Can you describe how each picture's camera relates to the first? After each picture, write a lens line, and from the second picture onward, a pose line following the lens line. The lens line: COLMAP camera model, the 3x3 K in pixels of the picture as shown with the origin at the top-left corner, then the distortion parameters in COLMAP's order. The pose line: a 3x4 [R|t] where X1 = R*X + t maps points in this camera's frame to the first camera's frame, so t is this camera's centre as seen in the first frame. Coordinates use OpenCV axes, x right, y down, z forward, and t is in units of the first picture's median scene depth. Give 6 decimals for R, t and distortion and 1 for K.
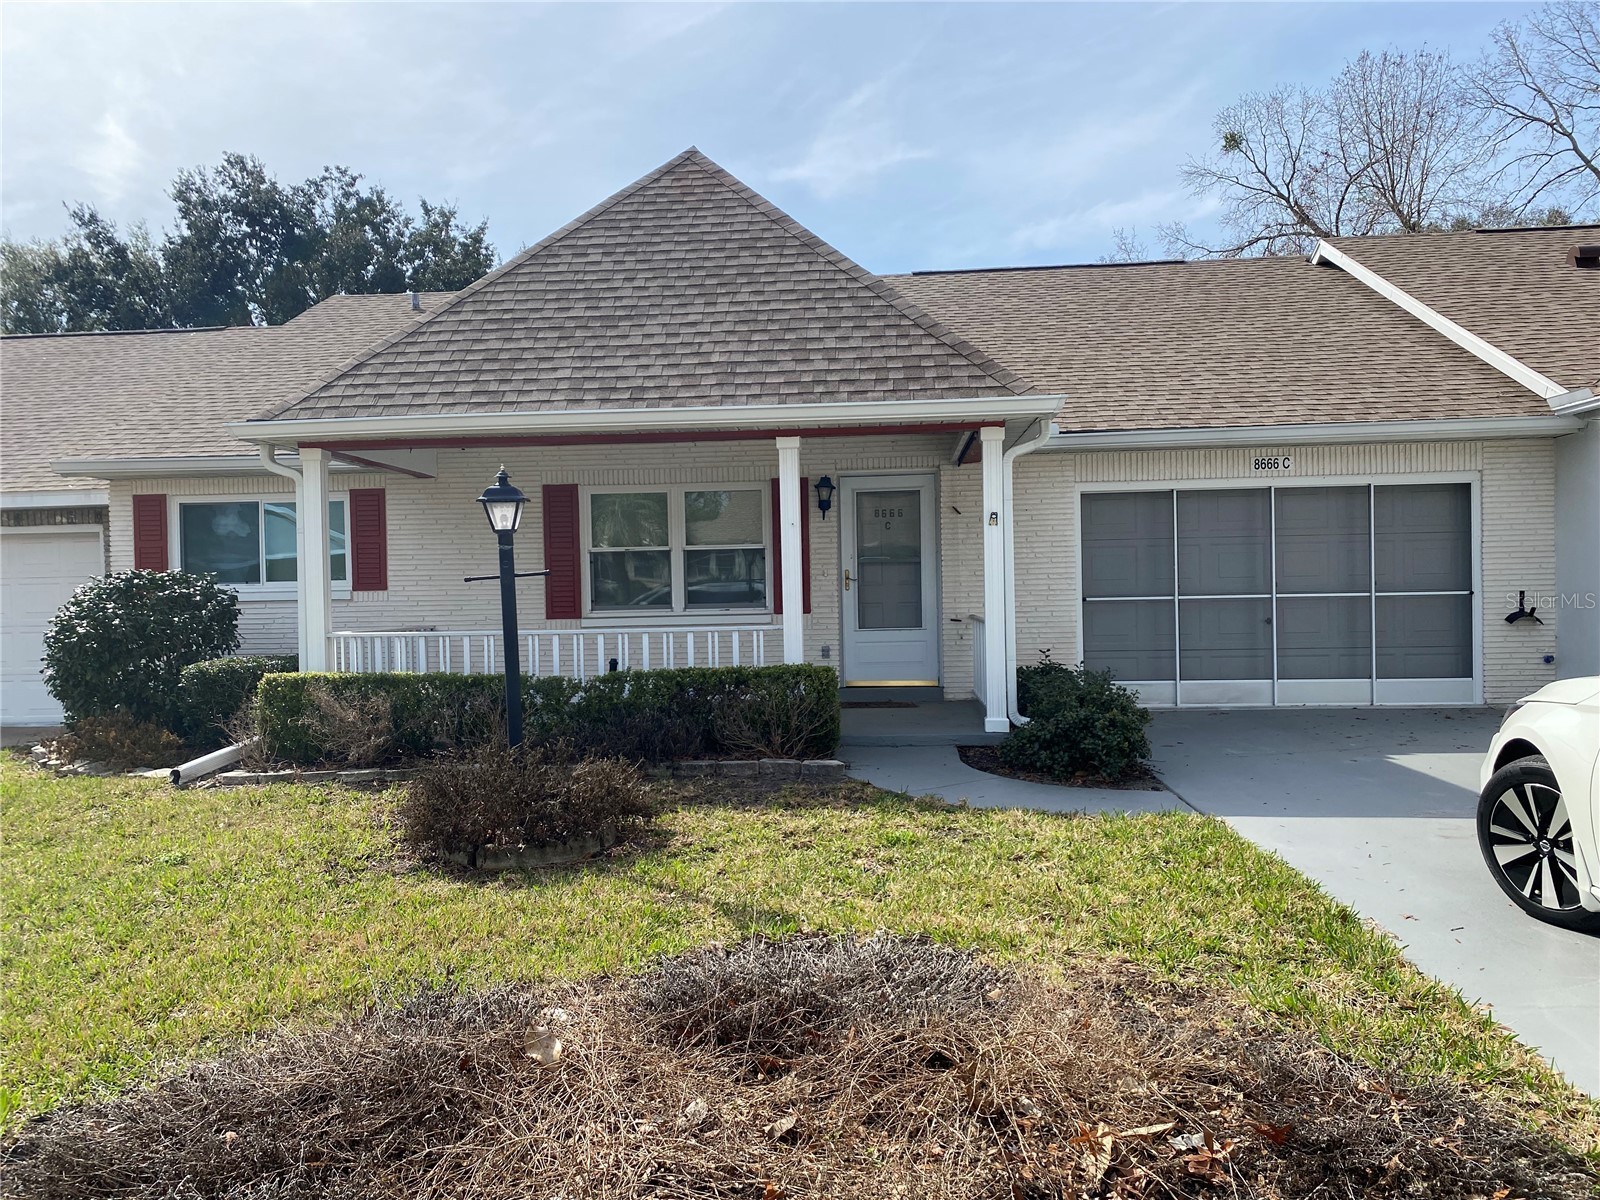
lens RADIAL K [[1227.7, 0, 784.5], [0, 1227.7, 613.6], [0, 0, 1]] dist [0.024244, -0.023814]
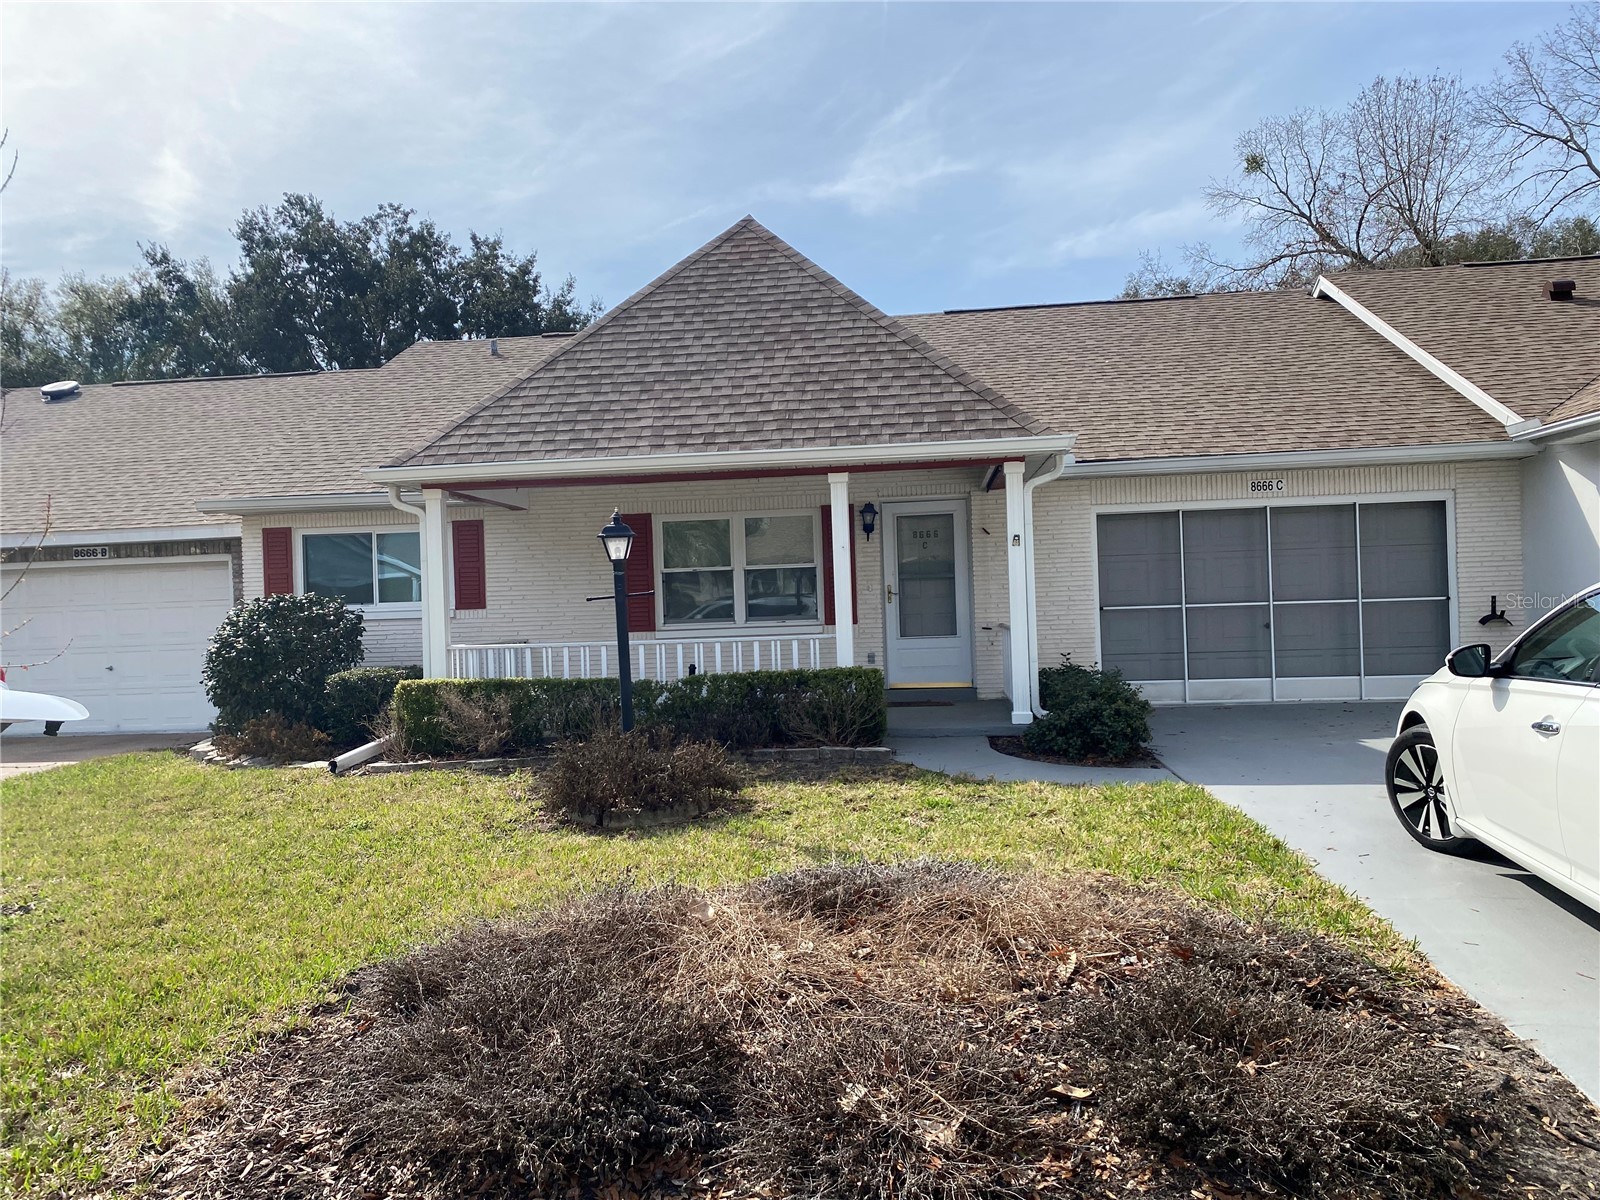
lens RADIAL K [[1227.7, 0, 785.6], [0, 1227.7, 604.6], [0, 0, 1]] dist [0.024244, -0.023814]
pose [[0.999466, -0.013373, -0.029824, -0.011712], [0.012830, 0.999749, -0.018341, 0.001758], [0.030062, 0.017948, 0.999387, -0.137891]]
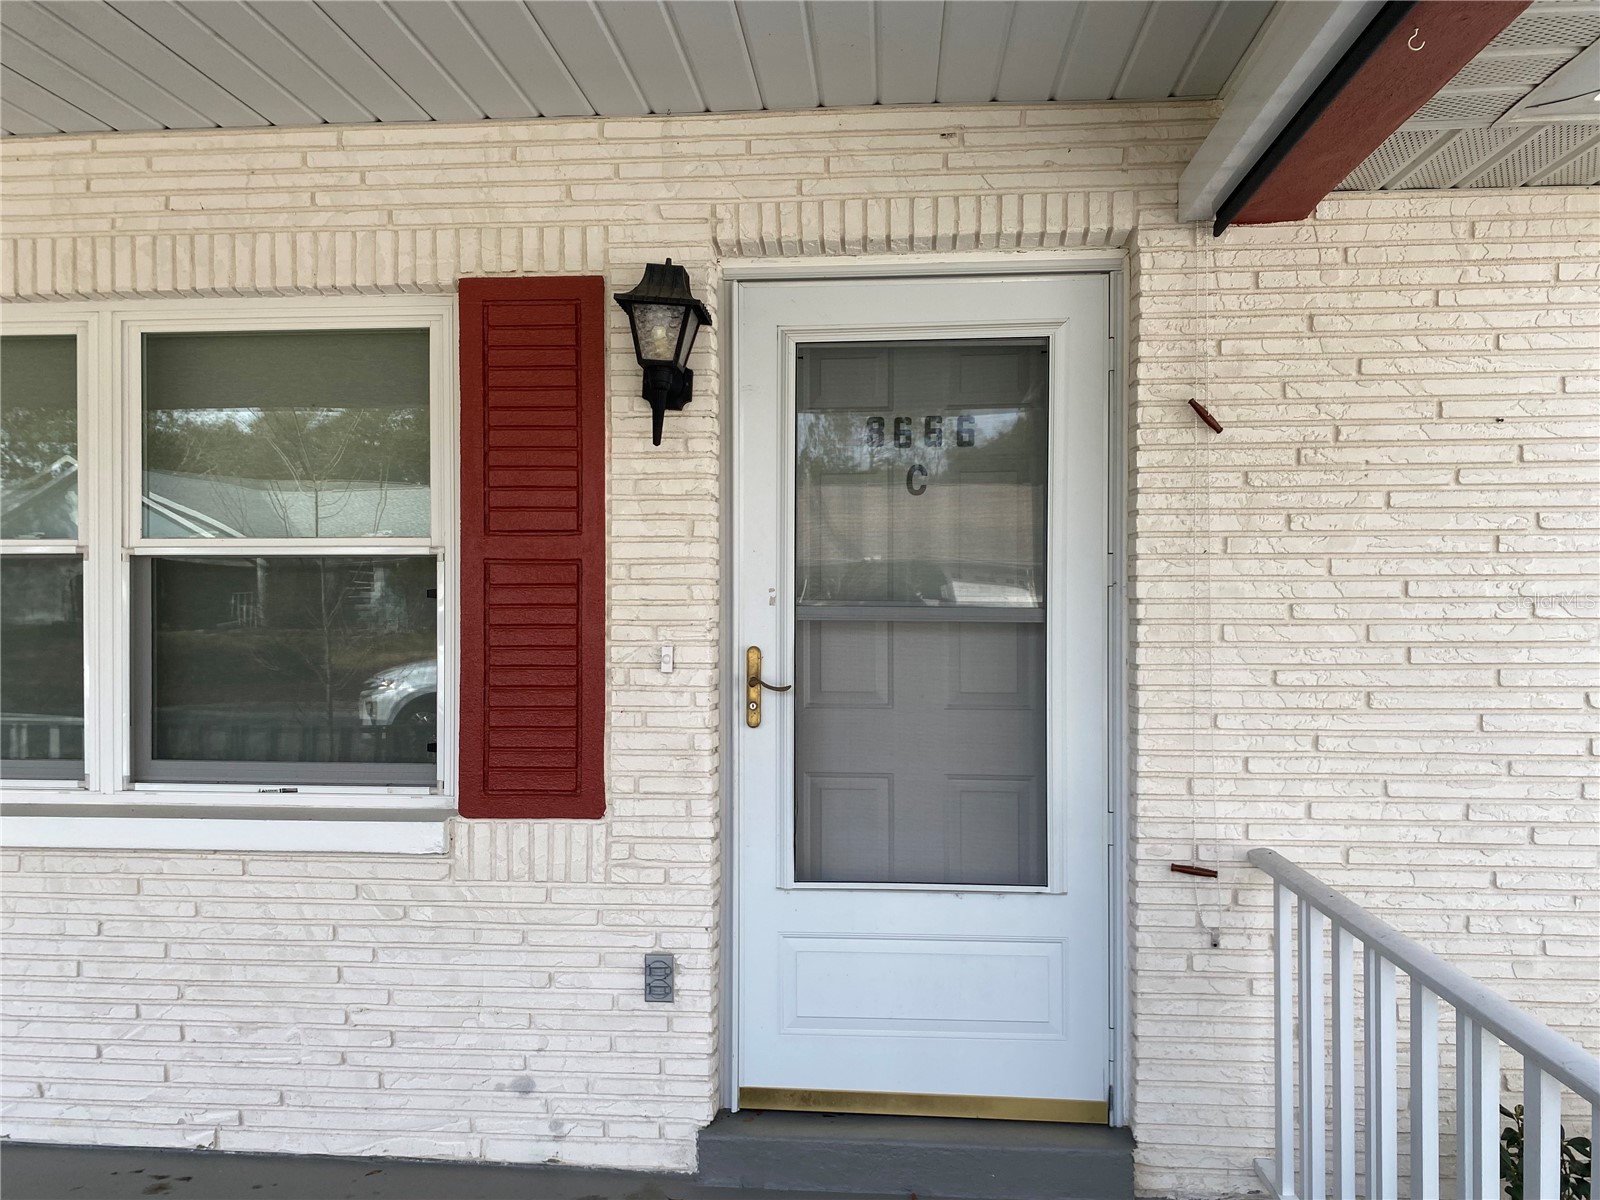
lens RADIAL K [[1227.7, 0, 797.6], [0, 1227.7, 609.1], [0, 0, 1]] dist [0.024244, -0.023814]
pose [[0.999579, 0.023076, 0.017588, 0.058295], [-0.022387, 0.999012, -0.038403, -0.036031], [-0.018456, 0.037993, 0.999108, 0.784546]]
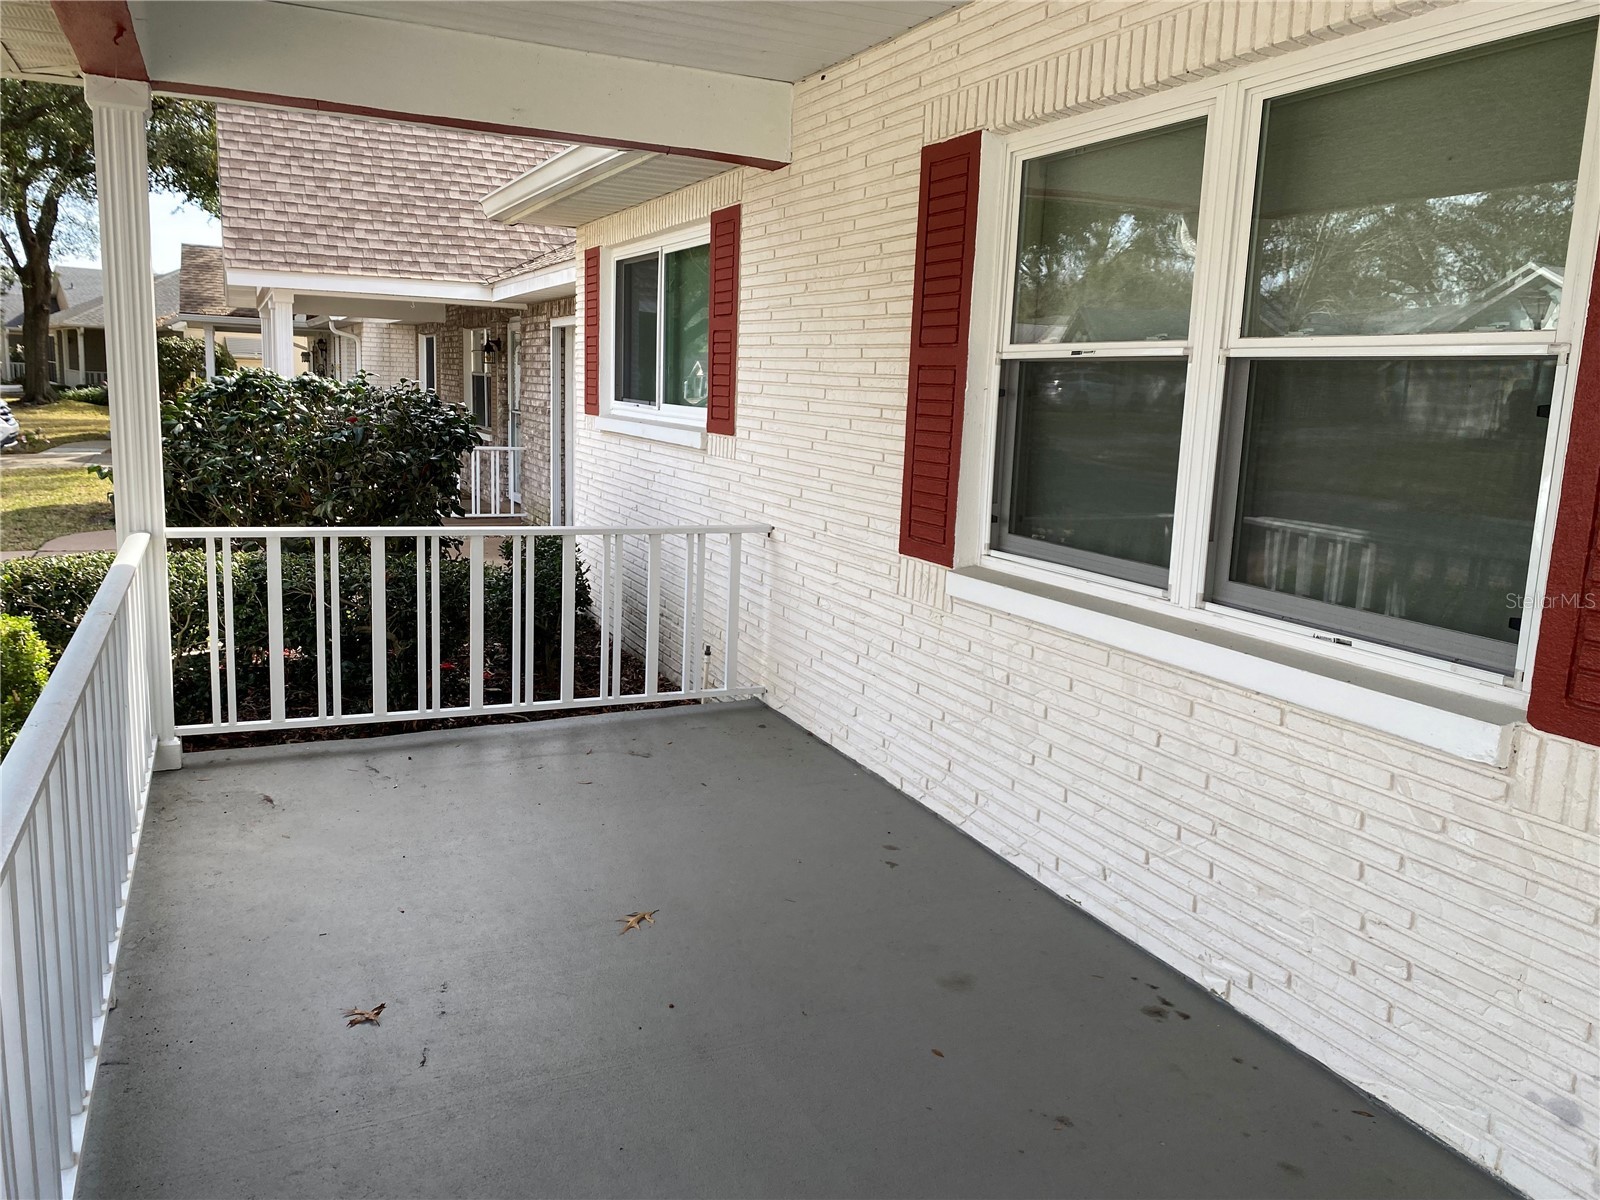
lens RADIAL K [[1227.7, 0, 793.1], [0, 1227.7, 595.0], [0, 0, 1]] dist [0.024244, -0.023814]
pose [[0.501346, 0.186398, -0.844931, 0.092489], [-0.088522, 0.982445, 0.164210, -0.041118], [0.860707, -0.007531, 0.509045, 0.857393]]
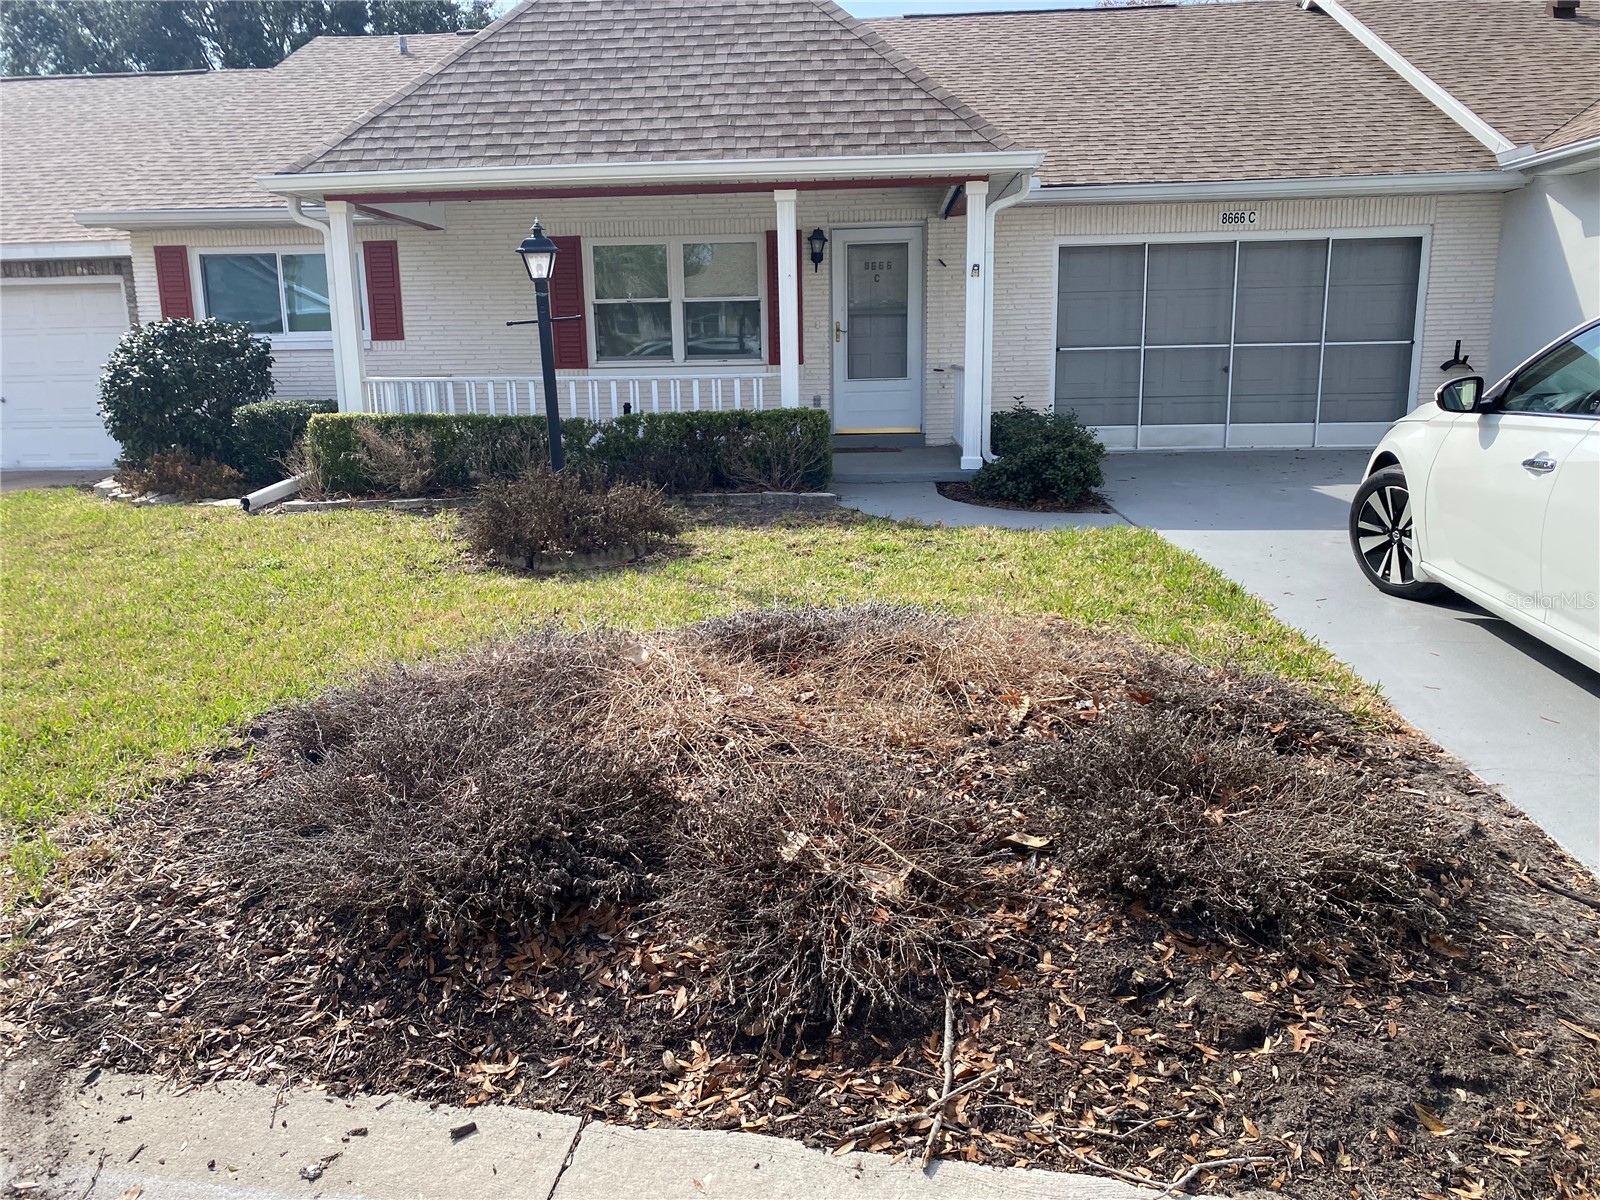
lens RADIAL K [[1227.7, 0, 785.3], [0, 1227.7, 611.2], [0, 0, 1]] dist [0.024244, -0.023814]
pose [[0.999878, -0.002534, 0.015432, -0.012043], [-0.000424, 0.982031, 0.188719, 0.010824], [-0.015633, -0.188702, 0.981910, -0.100725]]
